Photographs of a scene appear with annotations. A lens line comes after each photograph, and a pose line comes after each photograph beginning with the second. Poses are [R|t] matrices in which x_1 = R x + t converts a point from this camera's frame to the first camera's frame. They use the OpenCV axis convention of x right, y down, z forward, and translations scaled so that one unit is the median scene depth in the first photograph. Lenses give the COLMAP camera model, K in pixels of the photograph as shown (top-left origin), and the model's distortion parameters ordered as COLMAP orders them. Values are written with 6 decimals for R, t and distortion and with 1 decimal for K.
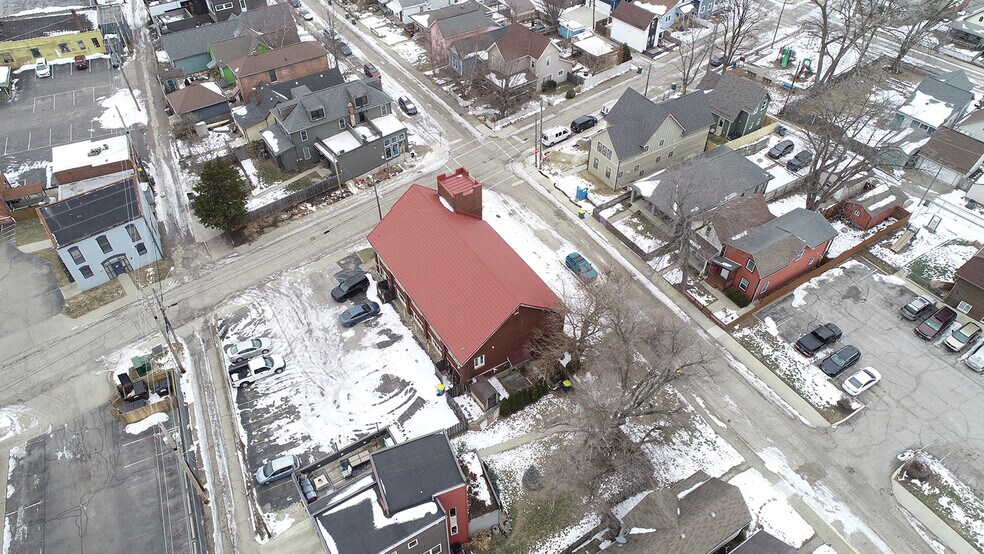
lens RADIAL K [[662.2, 0, 492.0], [0, 662.2, 277.0], [0, 0, 1]] dist [-0.003182, -0.002603]
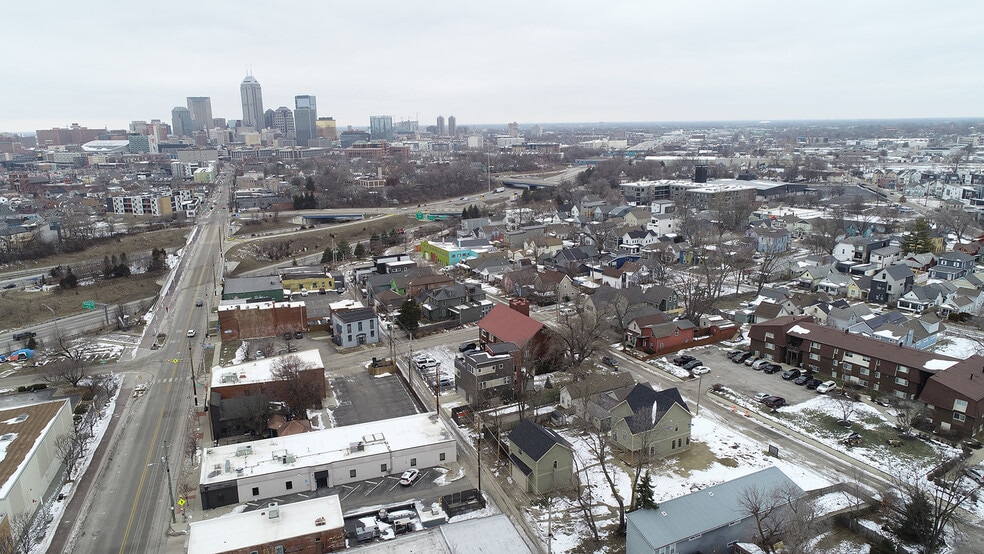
lens RADIAL K [[662.2, 0, 492.0], [0, 662.2, 277.0], [0, 0, 1]] dist [-0.003182, -0.002603]
pose [[0.996548, -0.000118, -0.083018, 0.044335], [-0.043023, 0.854501, -0.517665, 0.930614], [0.071001, 0.519449, 0.851546, -0.947808]]
